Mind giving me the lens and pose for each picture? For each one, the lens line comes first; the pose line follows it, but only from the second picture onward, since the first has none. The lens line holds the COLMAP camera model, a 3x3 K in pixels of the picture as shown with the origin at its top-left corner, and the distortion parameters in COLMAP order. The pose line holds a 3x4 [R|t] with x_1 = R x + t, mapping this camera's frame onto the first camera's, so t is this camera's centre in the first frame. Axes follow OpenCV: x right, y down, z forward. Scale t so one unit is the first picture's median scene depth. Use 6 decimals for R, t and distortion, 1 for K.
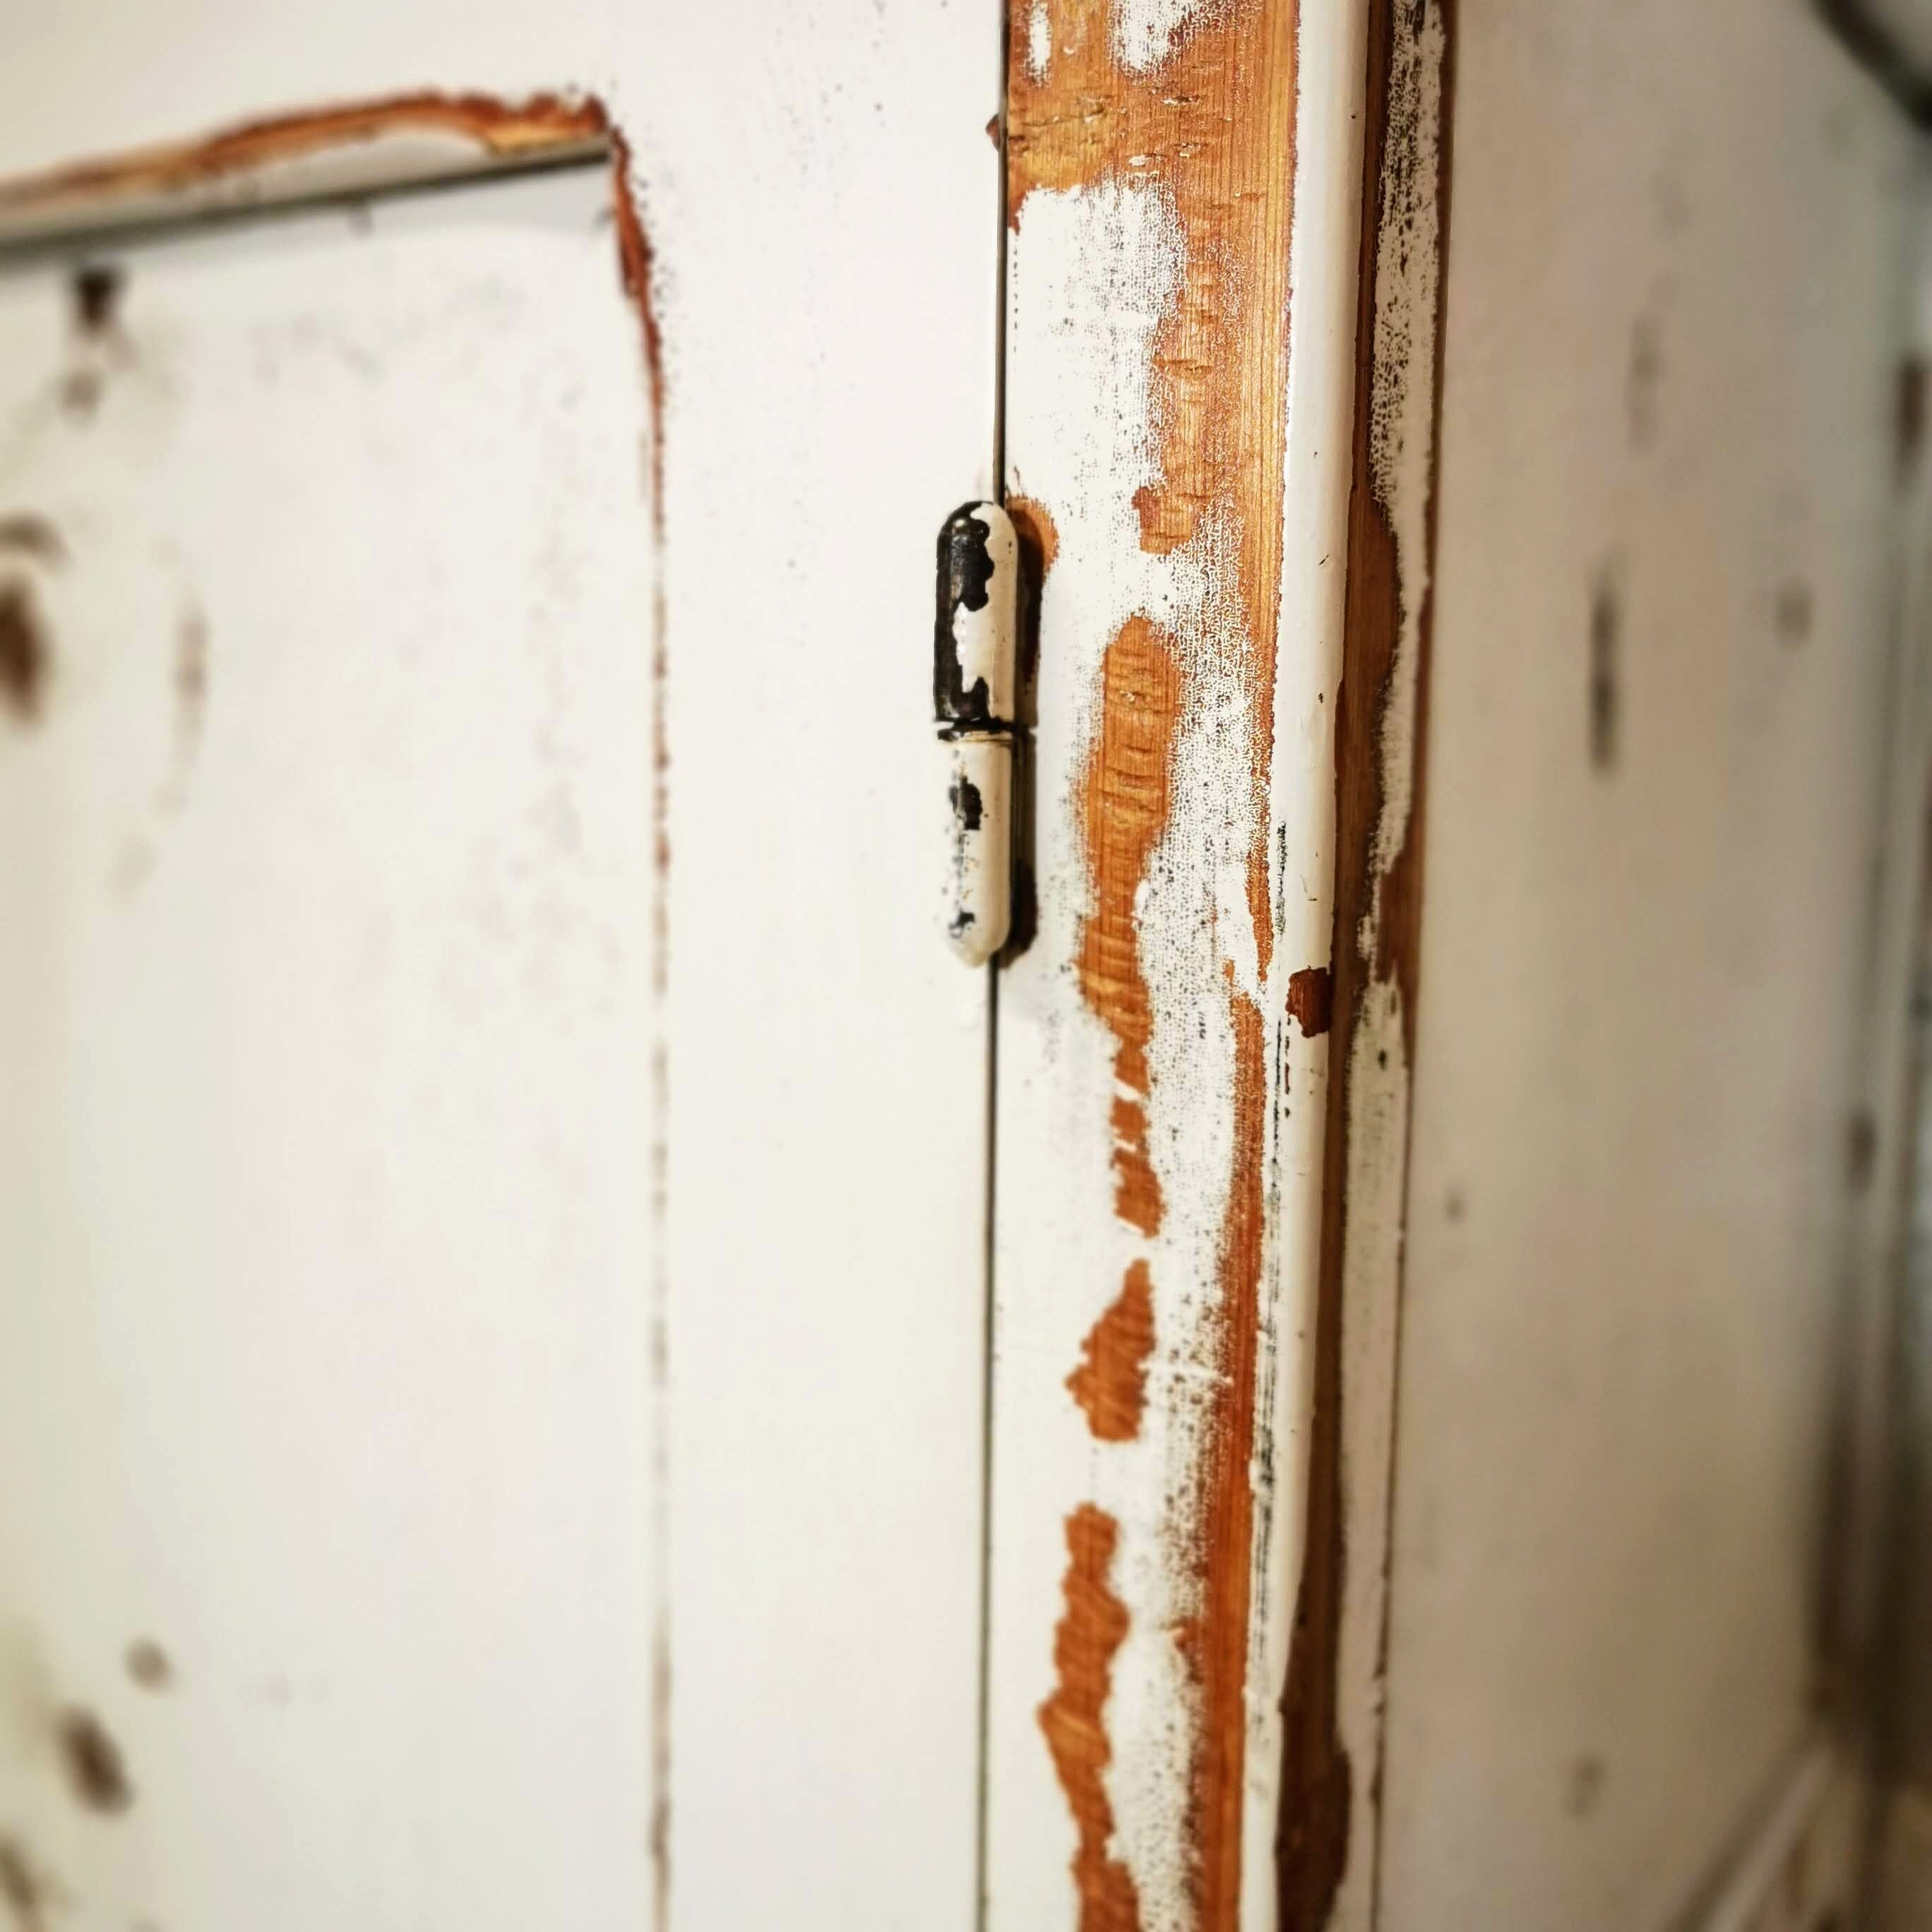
lens RADIAL K [[2302.8, 0, 966.0], [0, 2302.8, 966.0], [0, 0, 1]] dist [-0.031218, -0.000233]
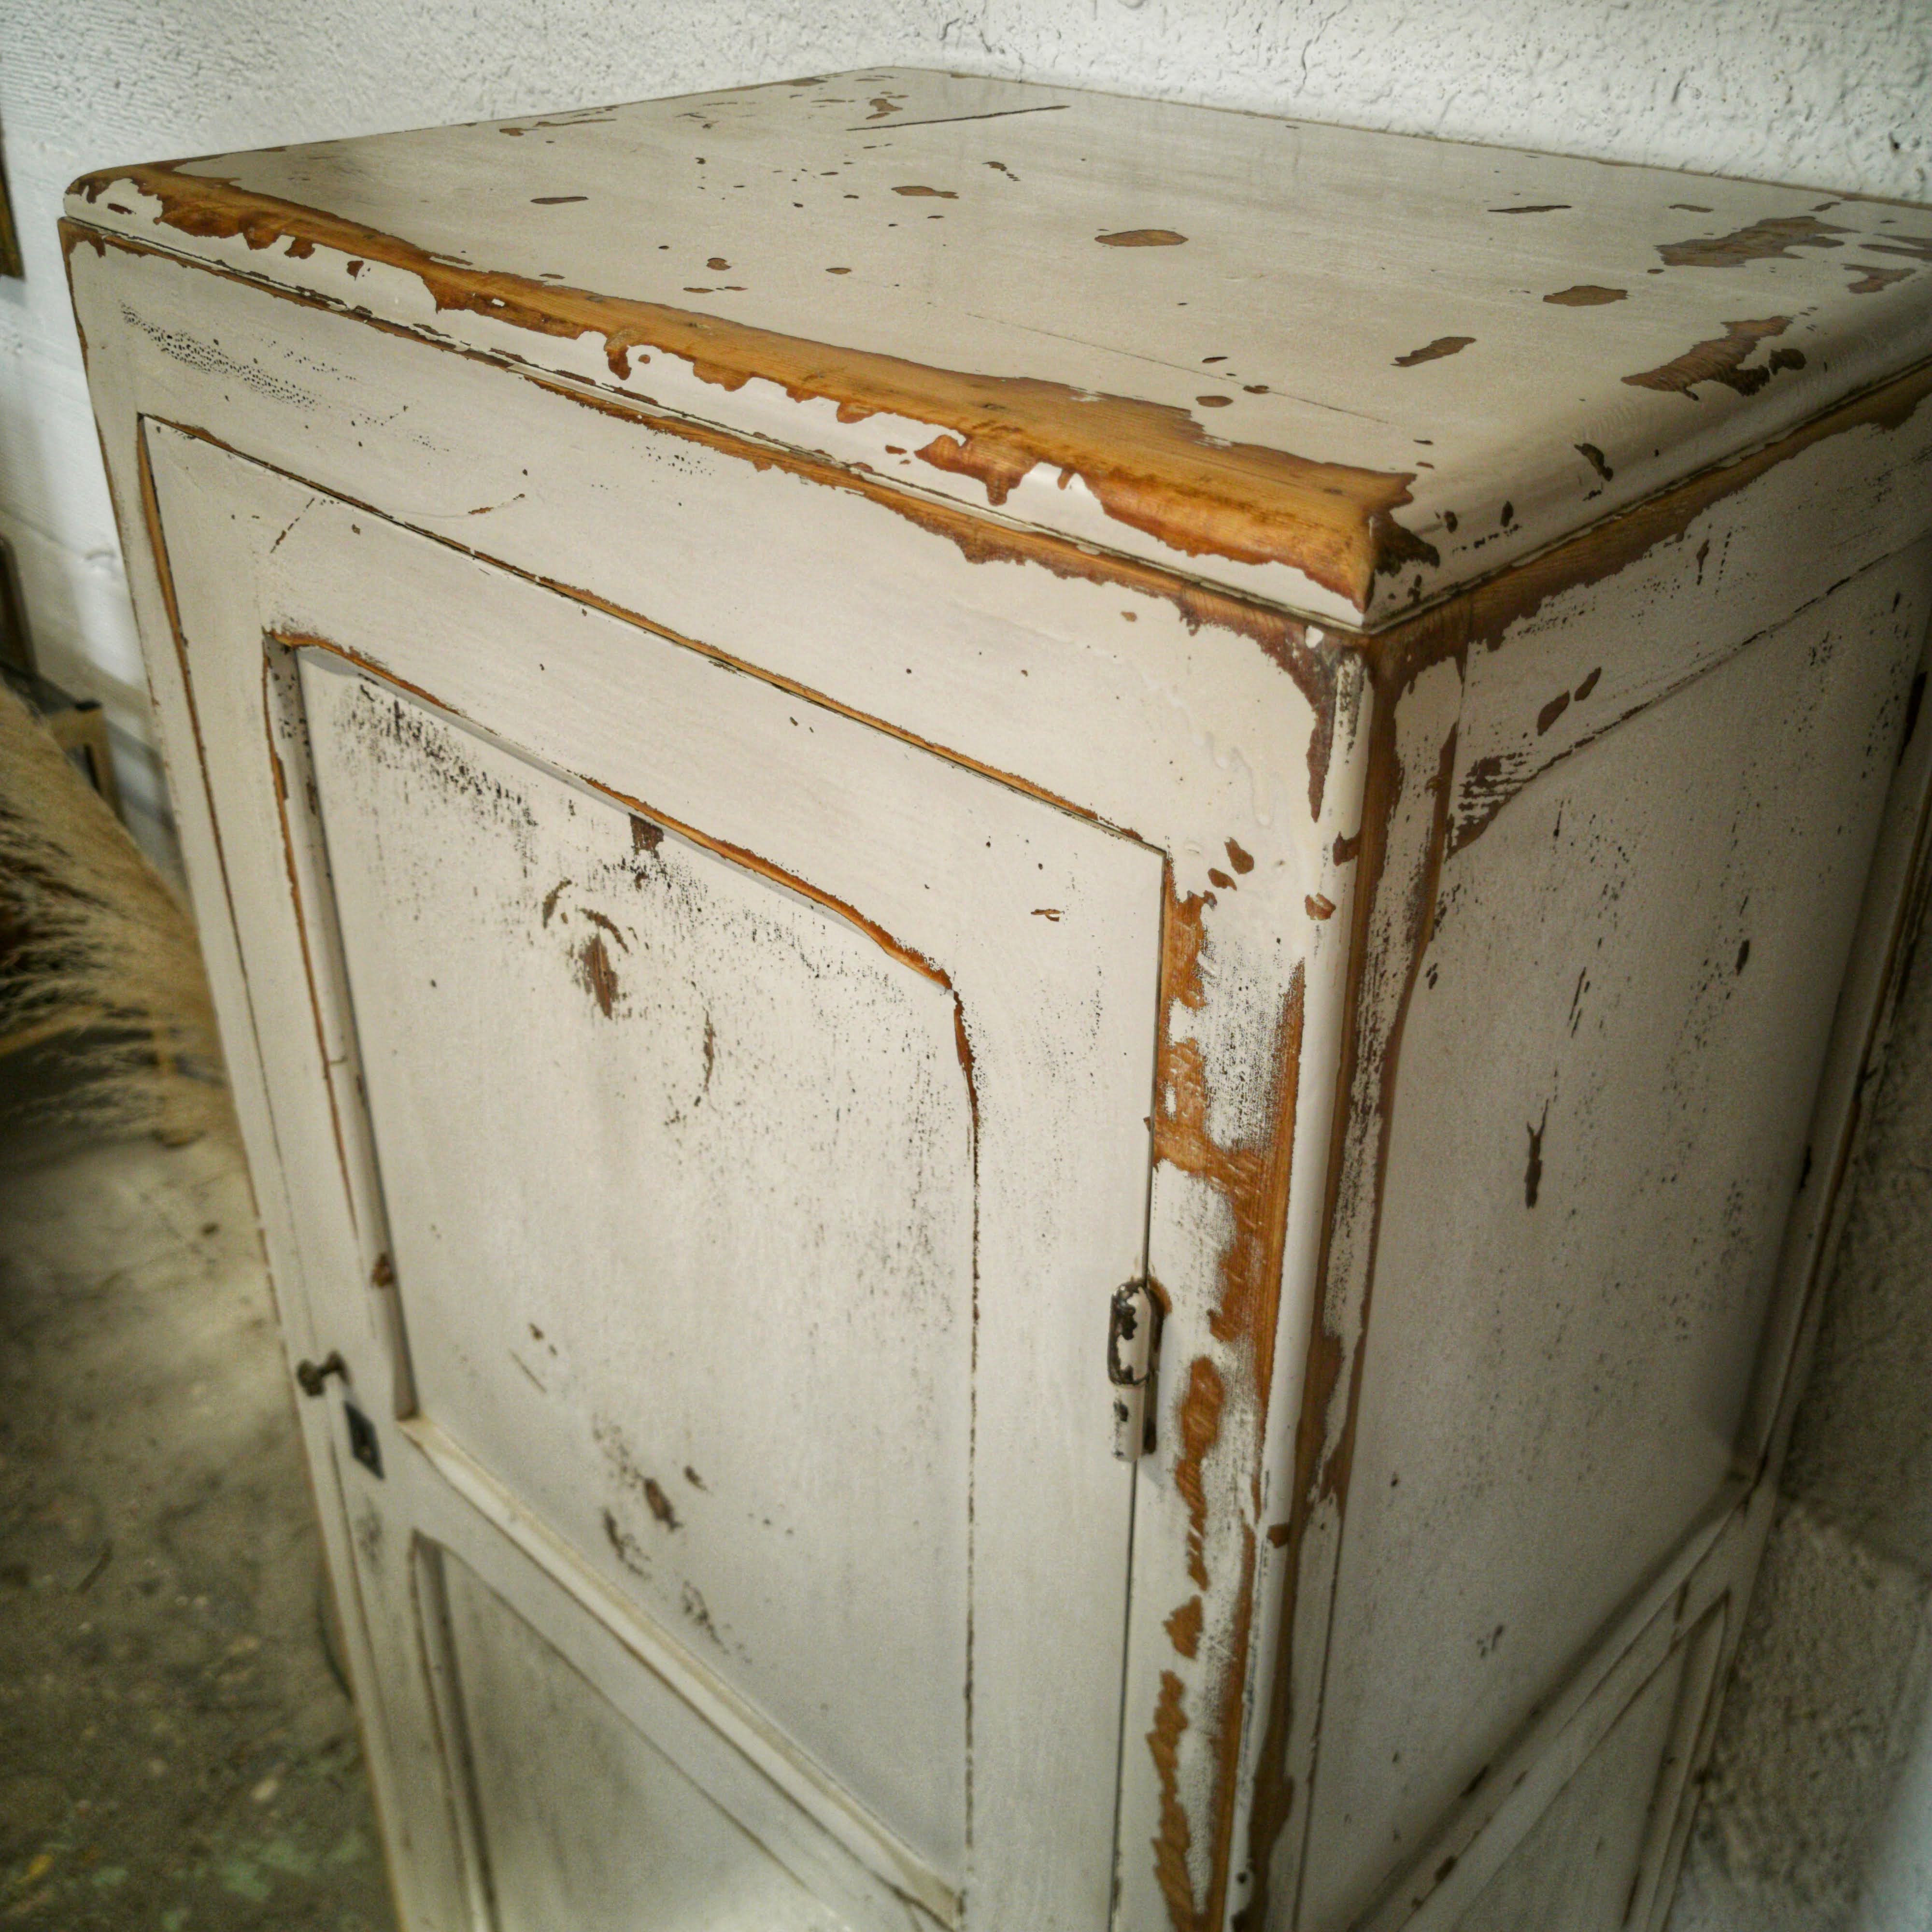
lens RADIAL K [[2070.6, 0, 1006.1], [0, 2070.6, 962.6], [0, 0, 1]] dist [0.009506, 0.039634]
pose [[0.991347, 0.063330, -0.114977, 0.084748], [-0.019918, 0.938349, 0.345116, -1.075613], [0.129745, -0.339840, 0.931491, -0.585341]]
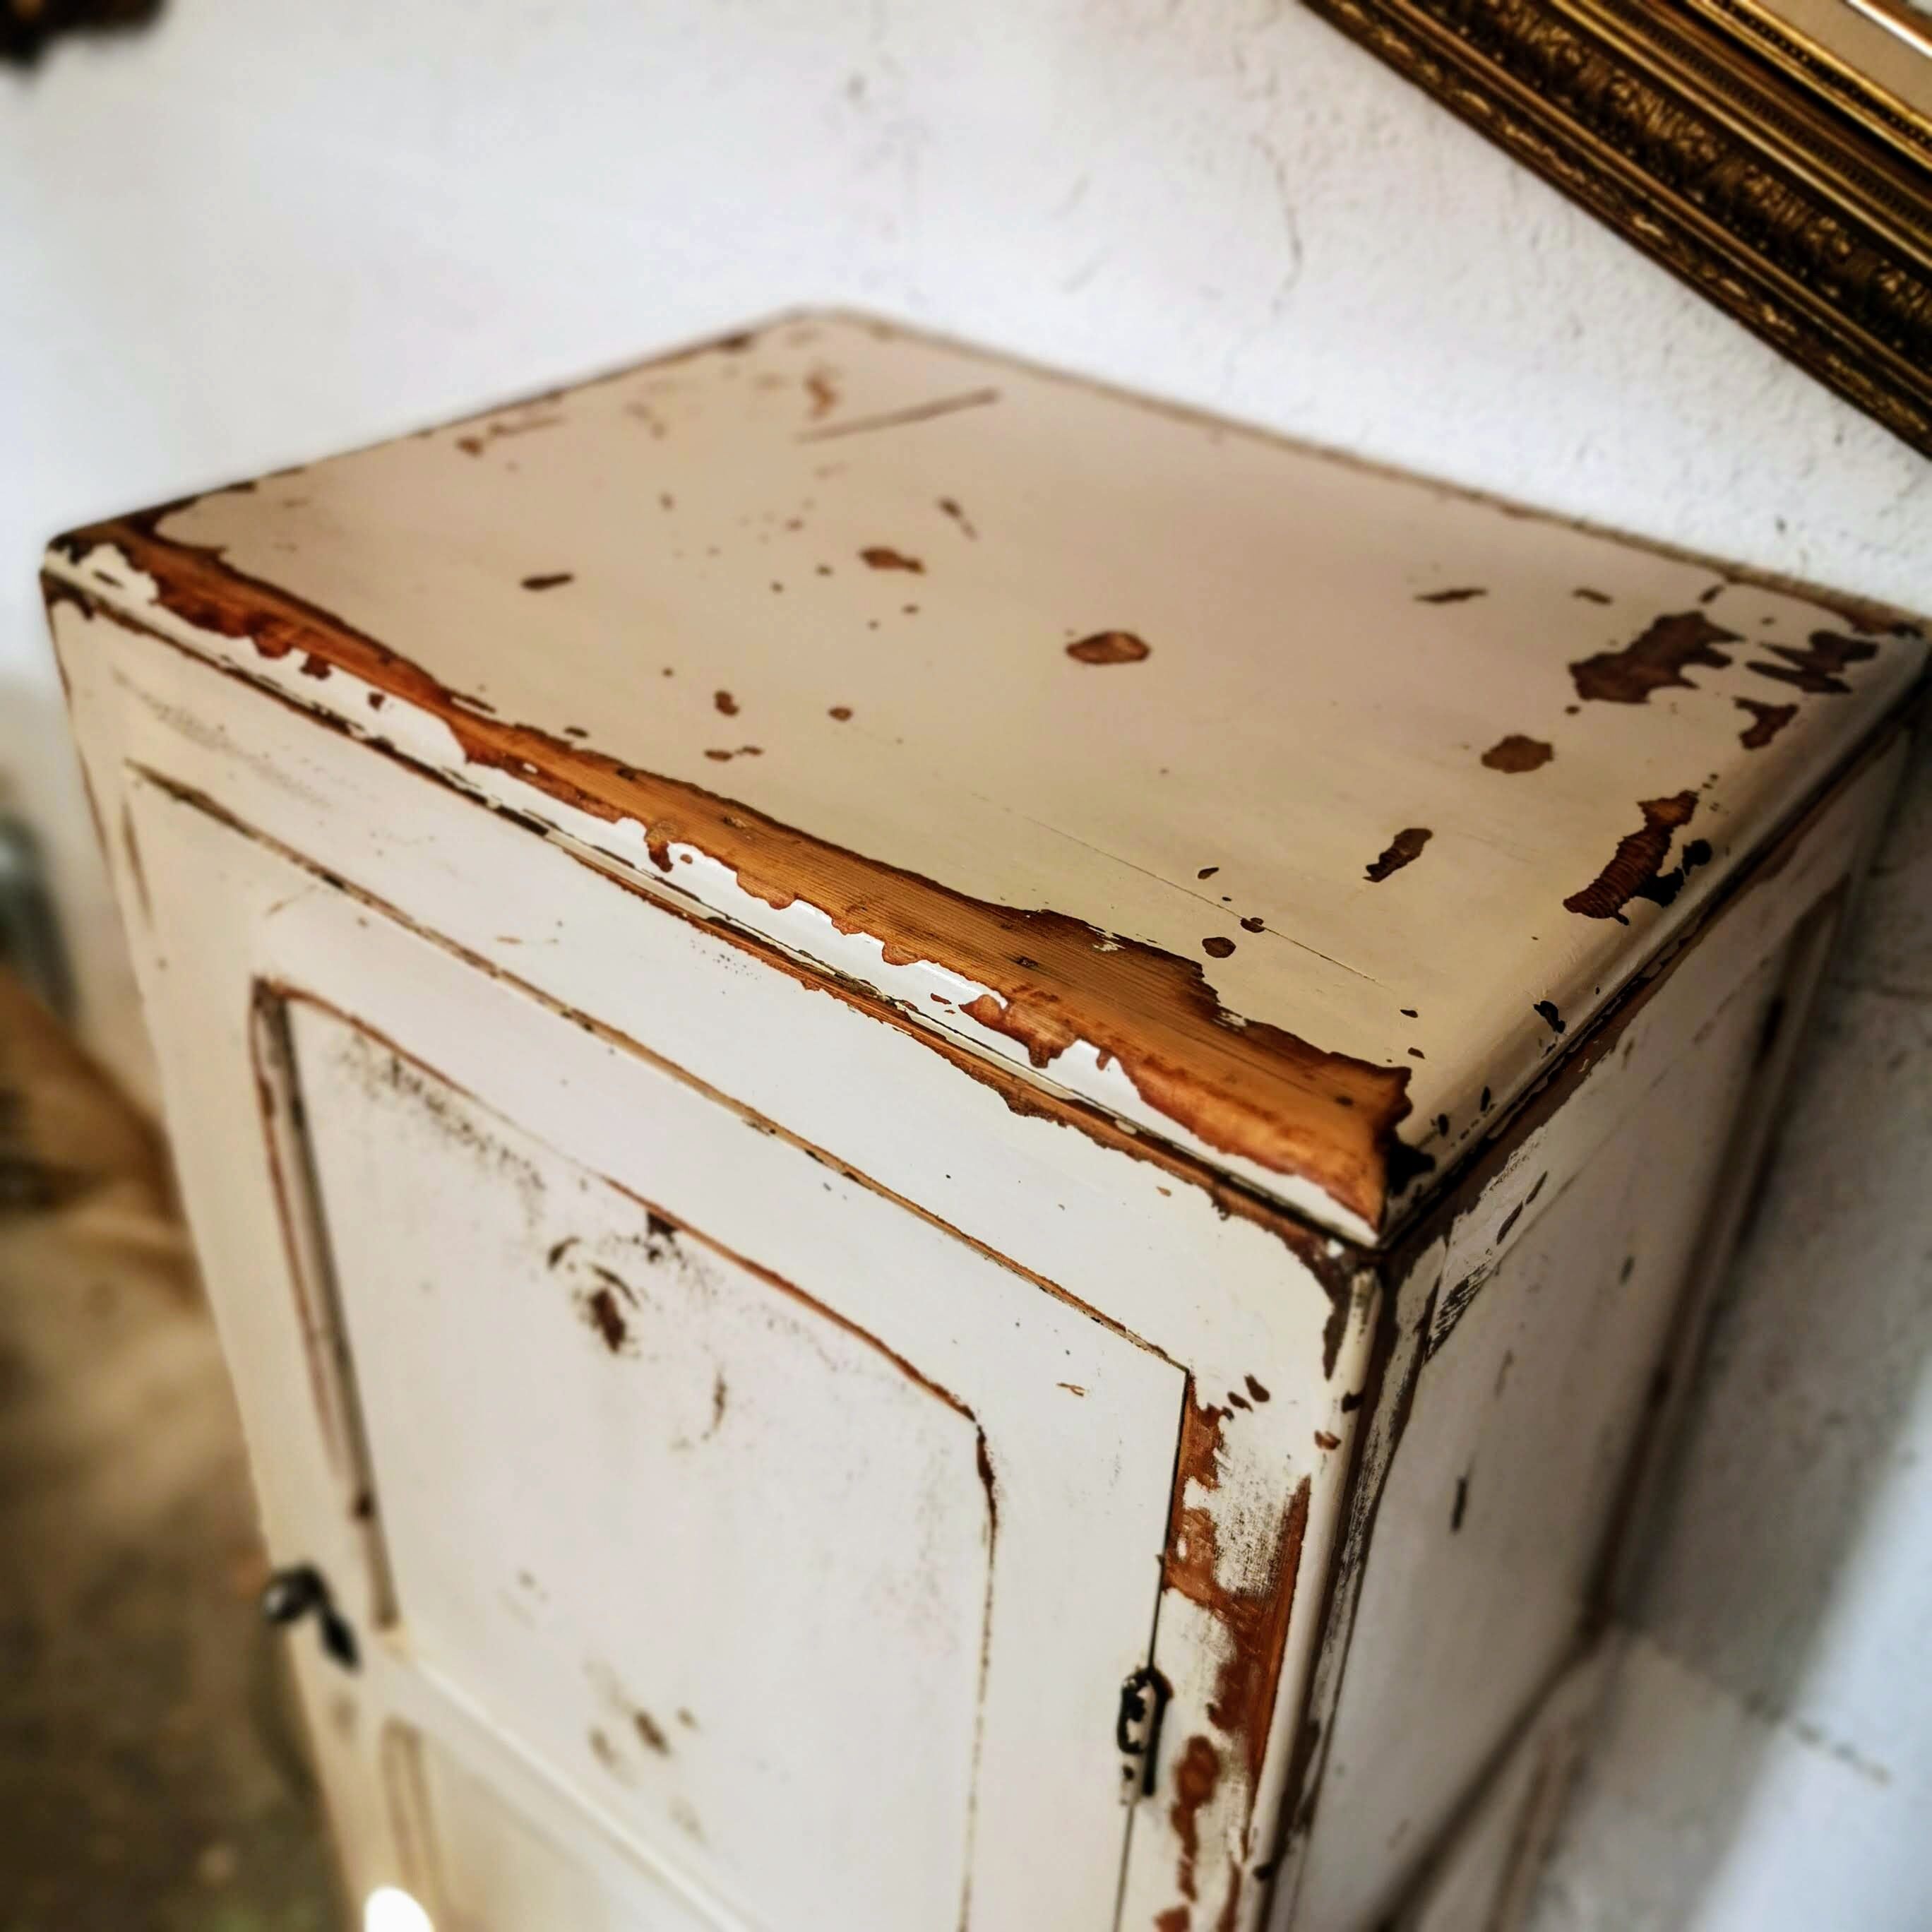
lens RADIAL K [[2113.1, 0, 966.6], [0, 2113.1, 1127.7], [0, 0, 1]] dist [-0.069314, 0.287833]
pose [[0.997681, 0.054637, -0.040590, -0.113728], [-0.031185, 0.896999, 0.440930, -1.624426], [0.060500, -0.438642, 0.896623, -0.666565]]
